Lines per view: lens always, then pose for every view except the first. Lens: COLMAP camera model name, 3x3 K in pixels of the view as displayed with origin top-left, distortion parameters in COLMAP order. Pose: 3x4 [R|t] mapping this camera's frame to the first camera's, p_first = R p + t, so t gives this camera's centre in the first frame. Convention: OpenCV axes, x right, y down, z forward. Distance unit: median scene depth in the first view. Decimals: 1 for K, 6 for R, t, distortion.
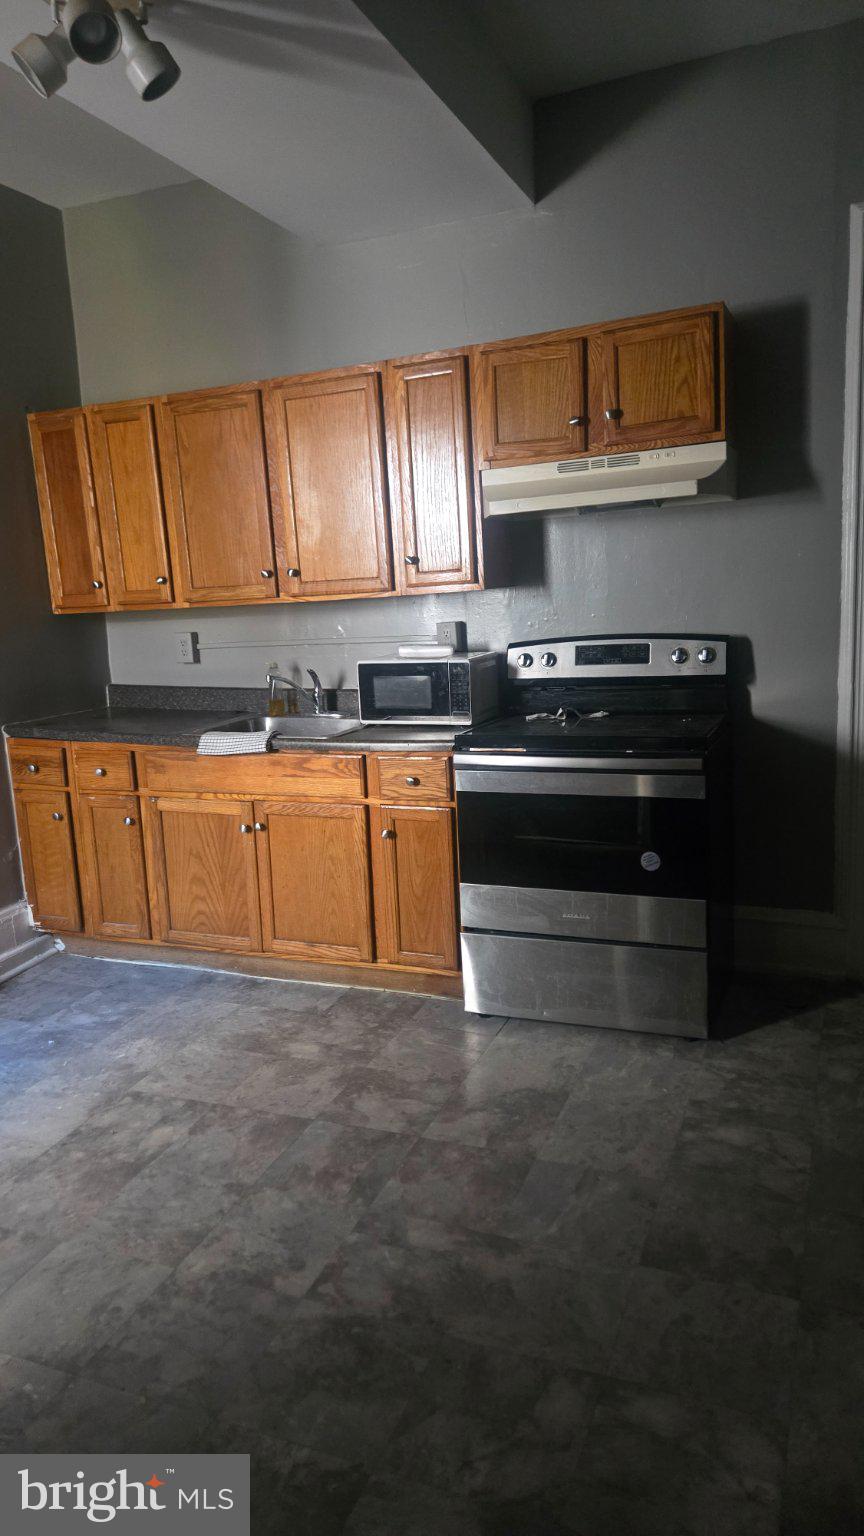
lens RADIAL K [[1012.6, 0, 431.3], [0, 1012.6, 766.4], [0, 0, 1]] dist [-0.005164, -0.002112]
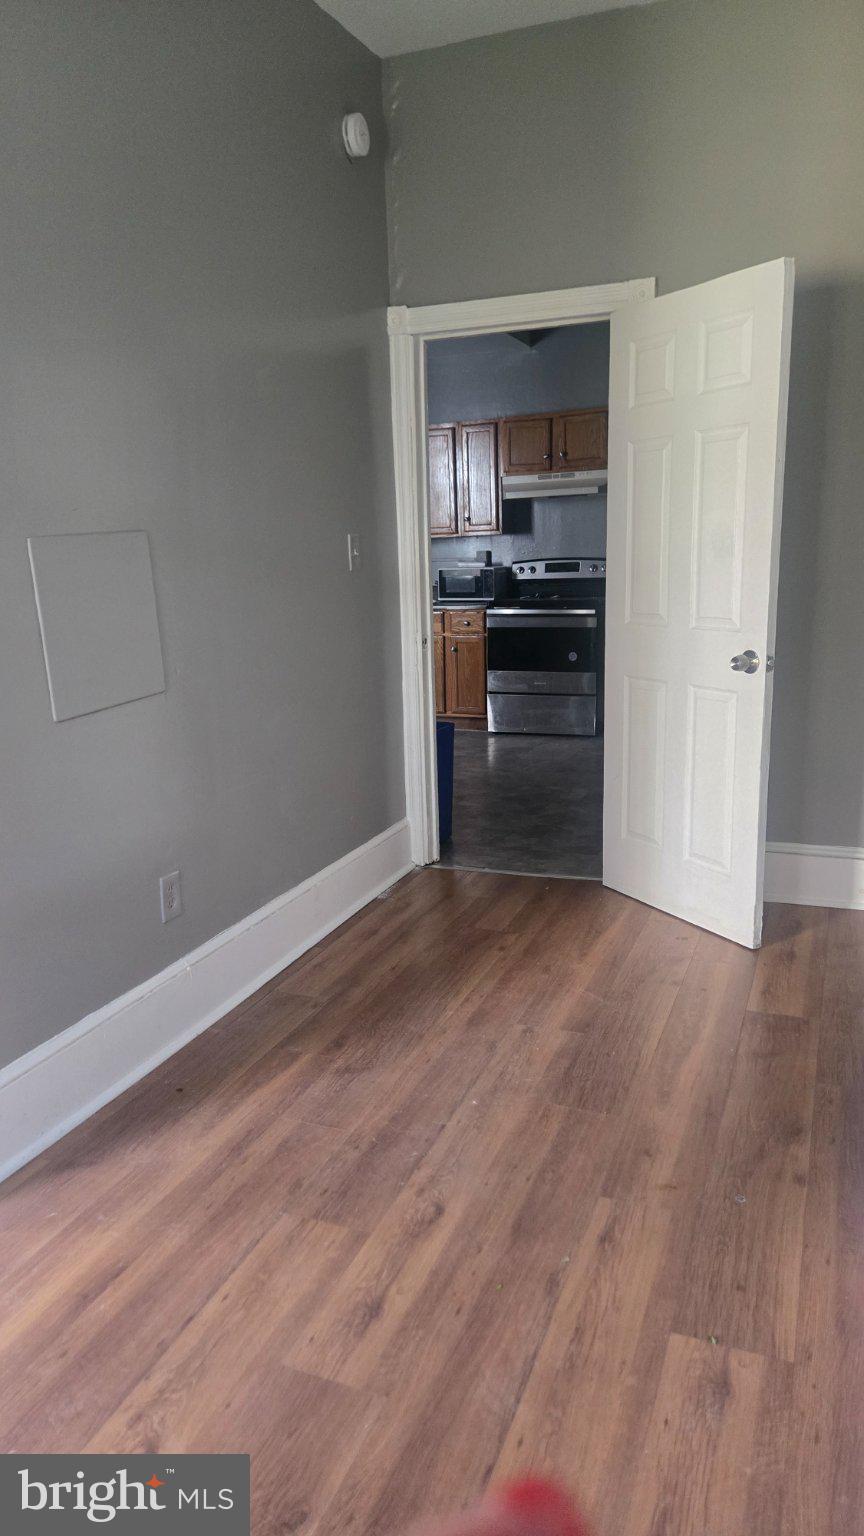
lens RADIAL K [[1012.6, 0, 435.1], [0, 1012.6, 807.6], [0, 0, 1]] dist [-0.005164, -0.002112]
pose [[0.999741, 0.020776, 0.009293, -0.095656], [-0.021523, 0.995785, 0.089157, 0.210028], [-0.007401, -0.089334, 0.995974, -1.162987]]
